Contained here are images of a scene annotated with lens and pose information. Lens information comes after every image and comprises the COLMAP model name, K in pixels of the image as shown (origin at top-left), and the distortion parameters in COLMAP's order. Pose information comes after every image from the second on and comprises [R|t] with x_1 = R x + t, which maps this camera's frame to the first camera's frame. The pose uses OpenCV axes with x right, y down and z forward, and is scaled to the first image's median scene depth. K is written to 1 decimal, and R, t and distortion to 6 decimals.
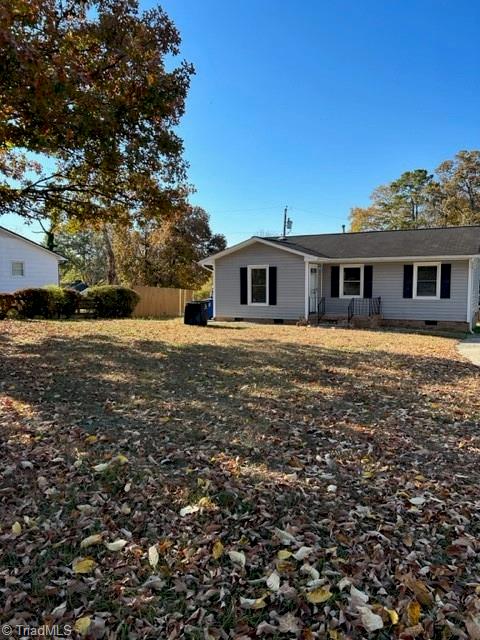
lens RADIAL K [[483.3, 0, 240.0], [0, 483.3, 320.0], [0, 0, 1]] dist [0.061203, -0.002076]
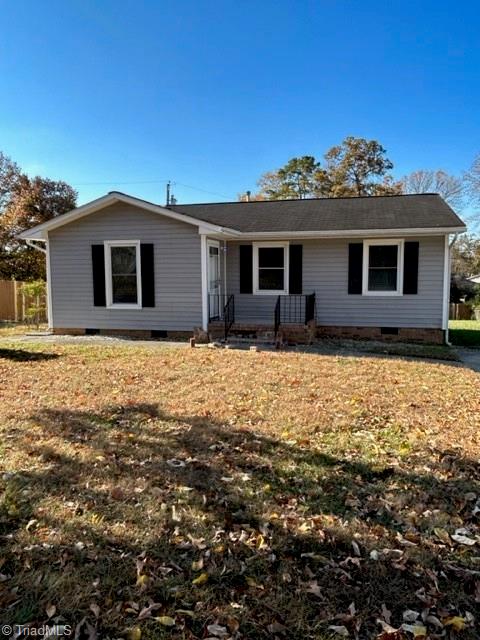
lens RADIAL K [[467.1, 0, 240.0], [0, 467.1, 320.0], [0, 0, 1]] dist [0.049746, -0.000505]
pose [[0.971578, -0.024170, 0.235483, 0.040633], [0.019336, 0.999553, 0.022814, -0.026114], [-0.235929, -0.017612, 0.971611, 0.402838]]
